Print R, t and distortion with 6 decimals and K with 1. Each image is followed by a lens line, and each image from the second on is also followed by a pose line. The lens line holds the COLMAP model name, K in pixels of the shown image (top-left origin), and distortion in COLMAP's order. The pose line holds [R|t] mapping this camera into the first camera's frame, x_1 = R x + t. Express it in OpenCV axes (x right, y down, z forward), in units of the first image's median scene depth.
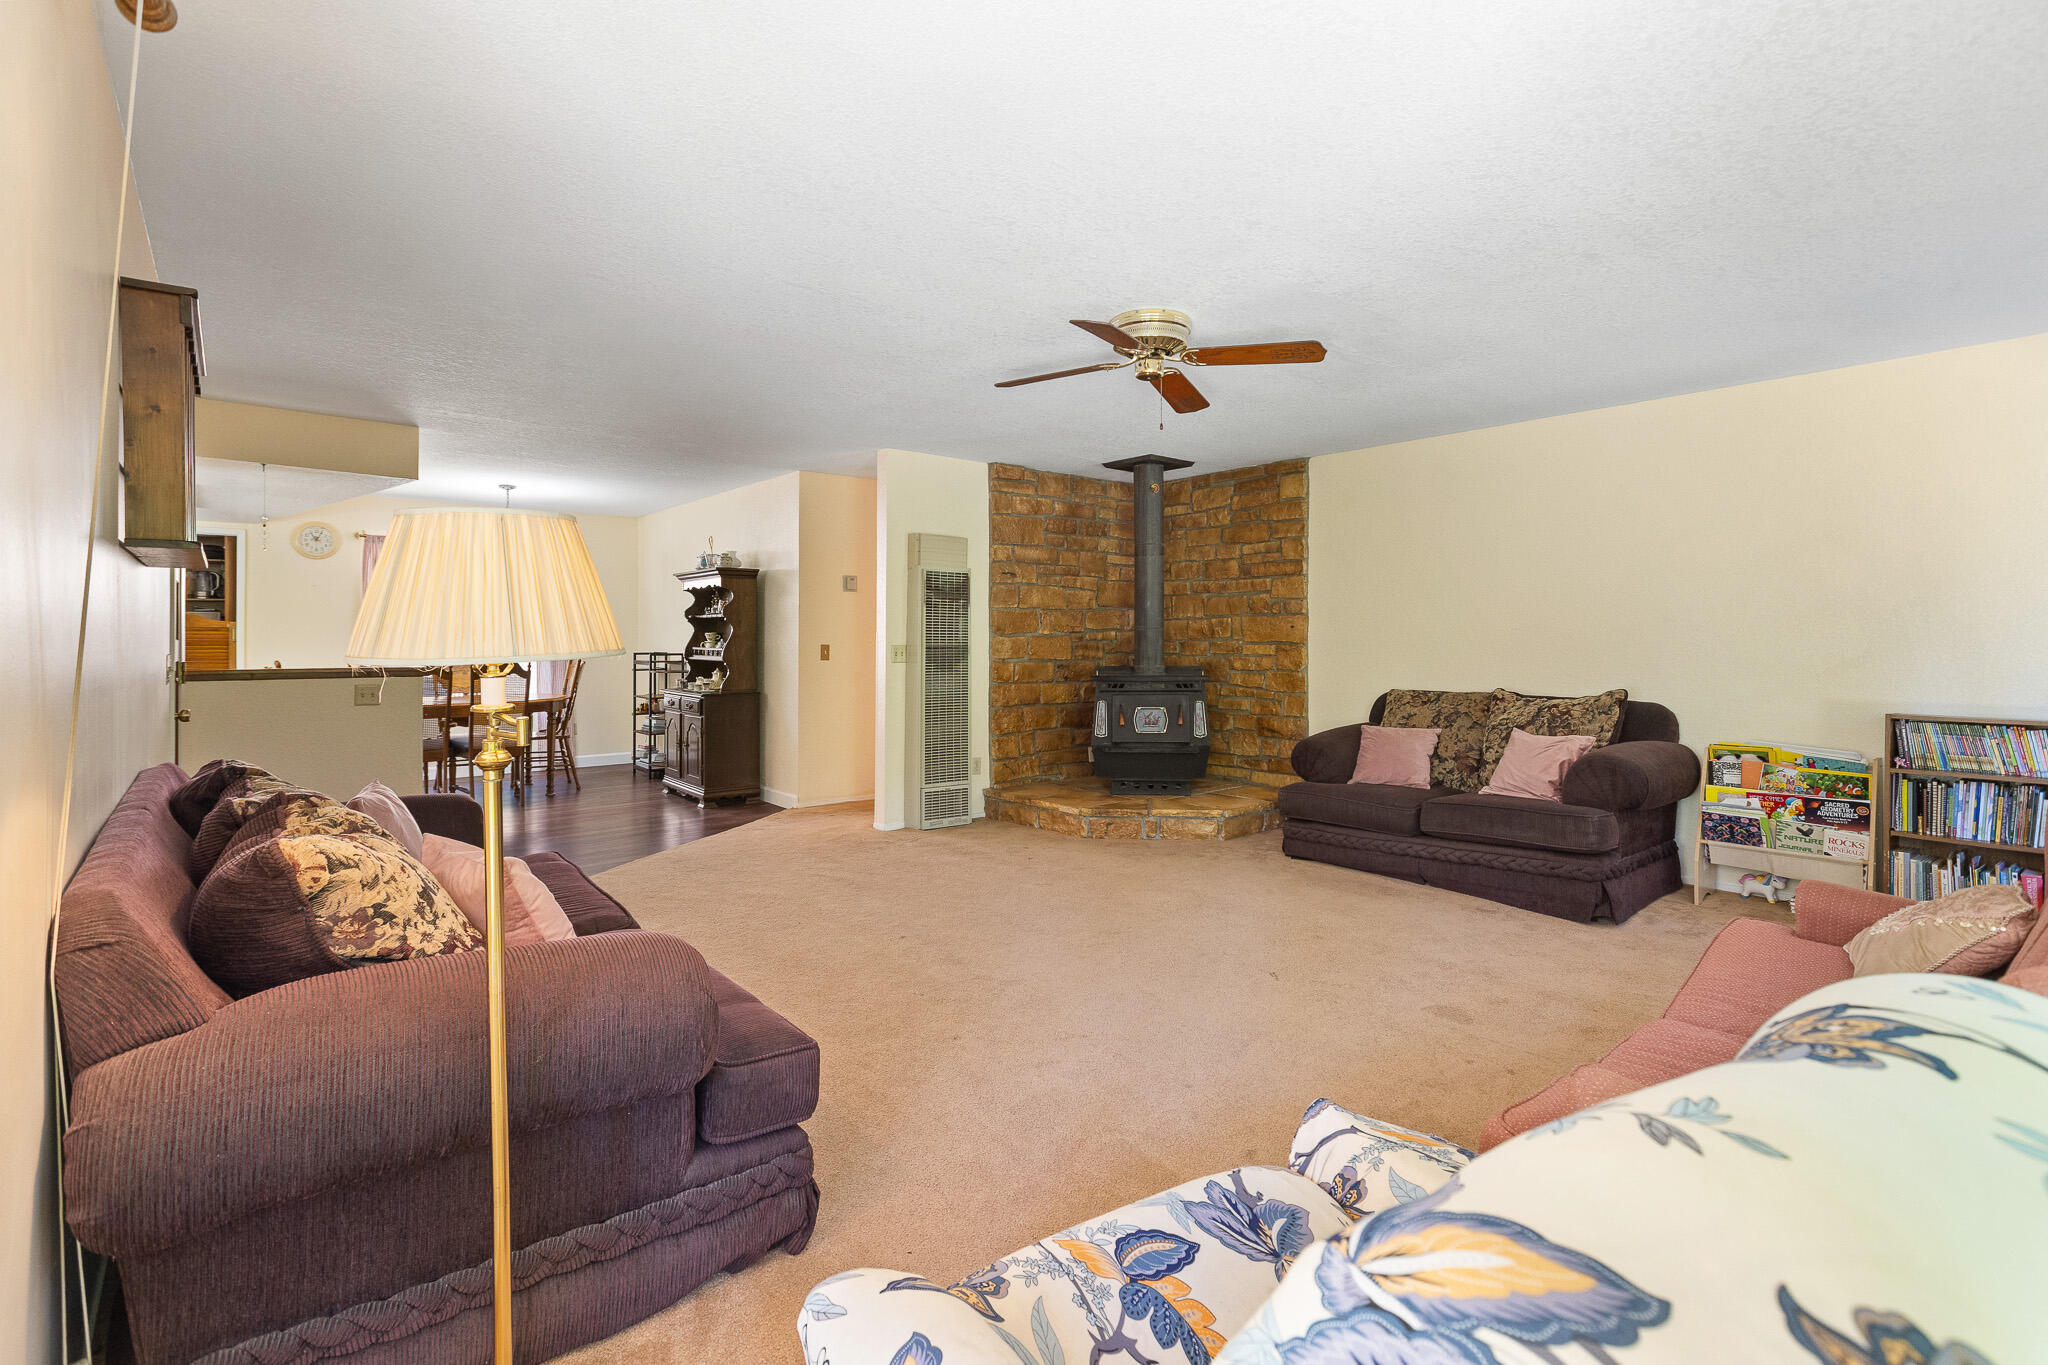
lens RADIAL K [[934.7, 0, 1026.0], [0, 934.7, 638.3], [0, 0, 1]] dist [-0.000171, -0.000240]
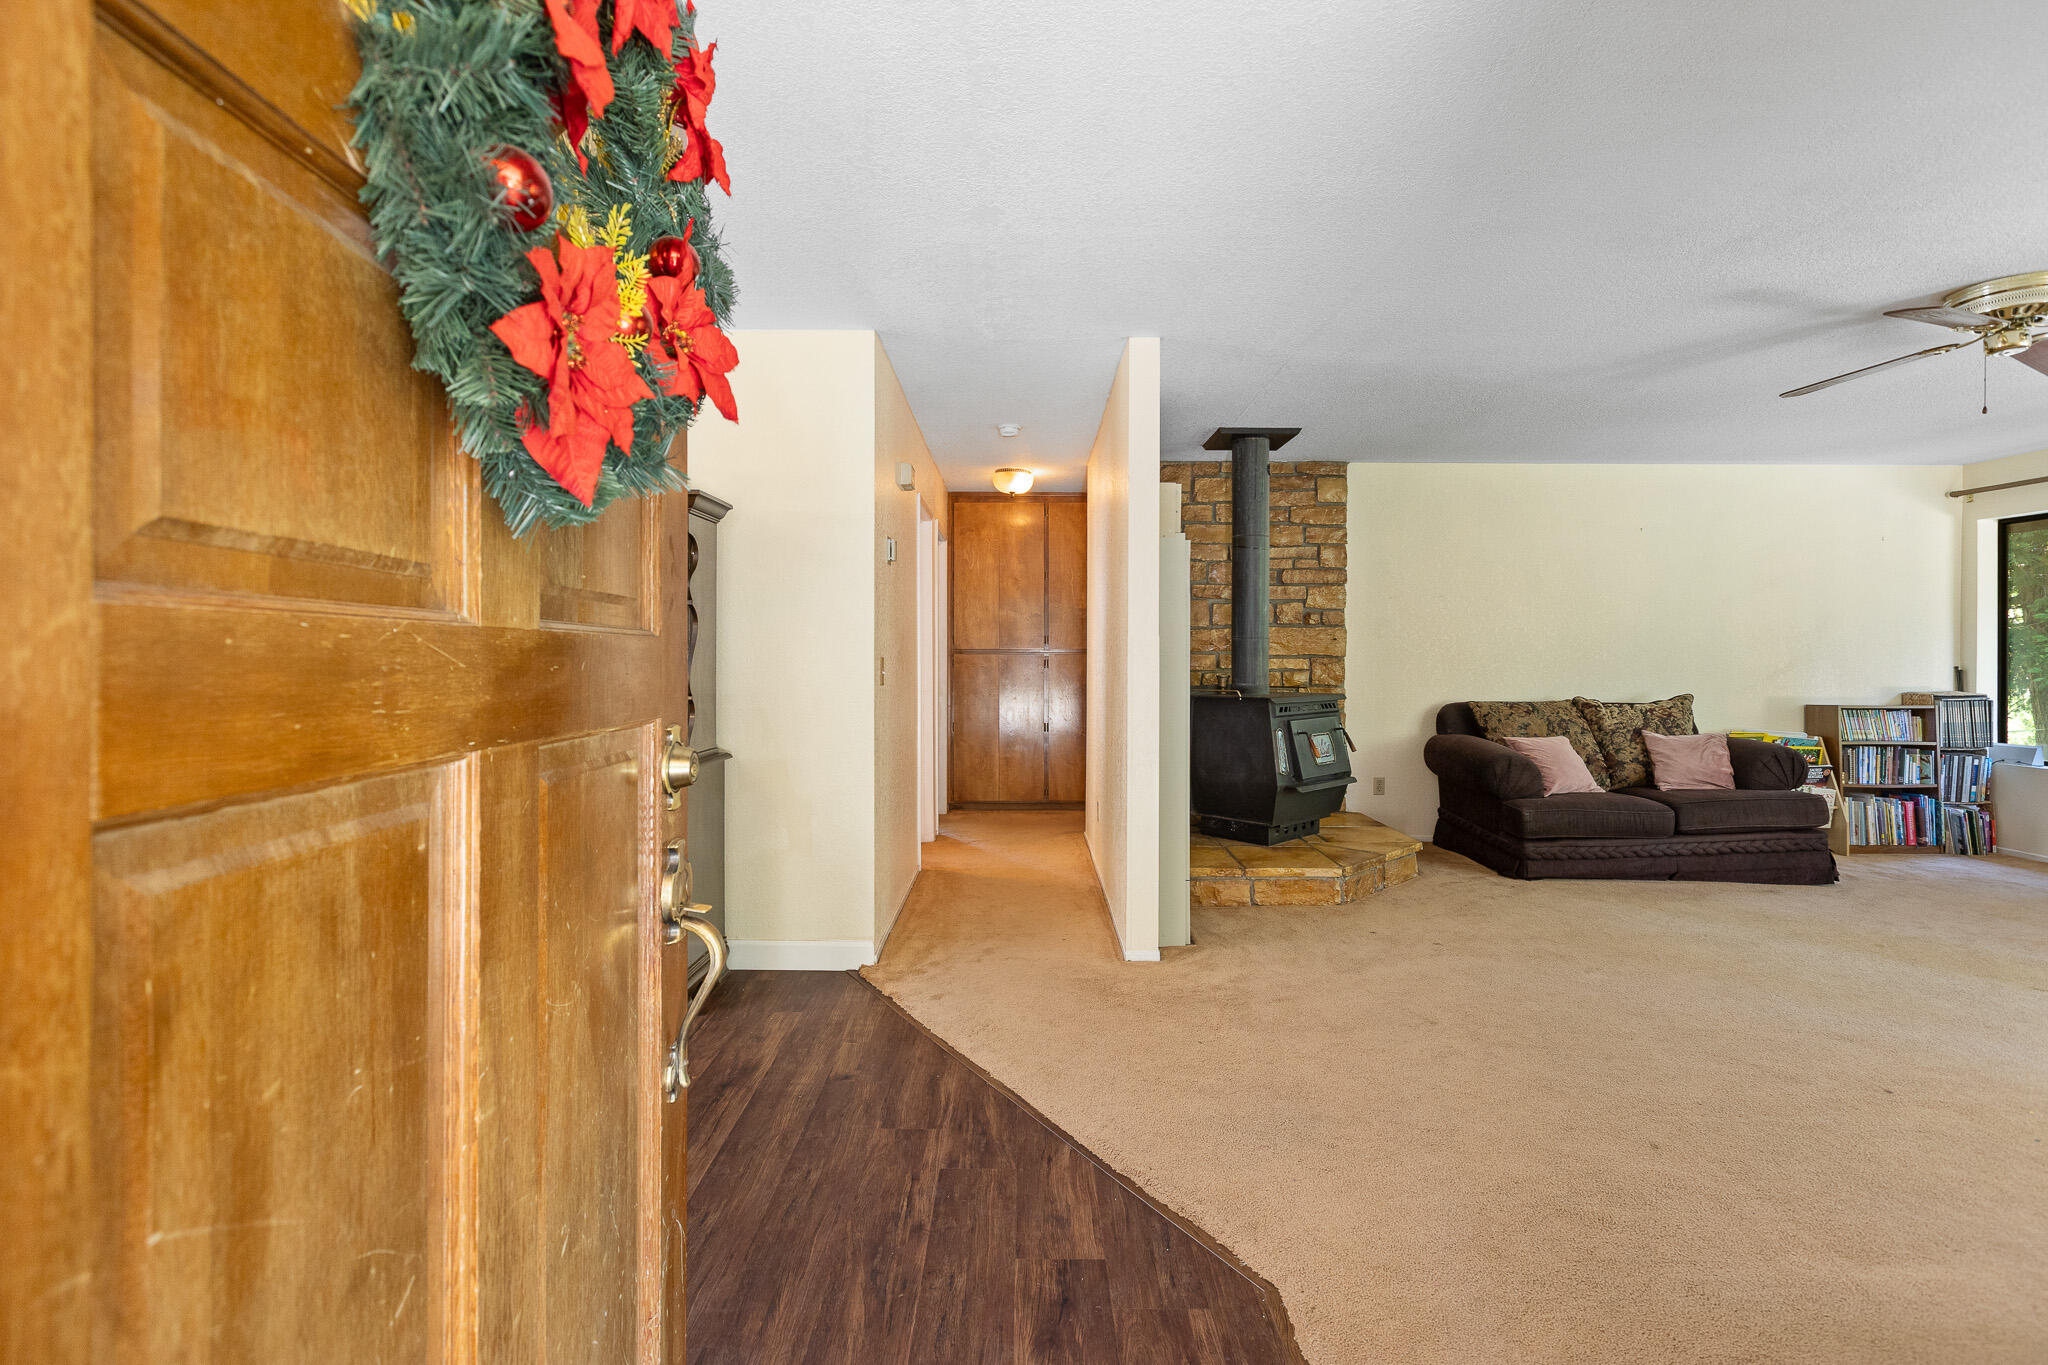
lens RADIAL K [[932.9, 0, 1024.3], [0, 932.9, 658.9], [0, 0, 1]] dist [0.003969, -0.000305]
pose [[0.648858, 0.003655, 0.760901, -0.666998], [-0.004008, 0.999991, -0.001386, 0.010324], [-0.760899, -0.002151, 0.648867, 0.662235]]
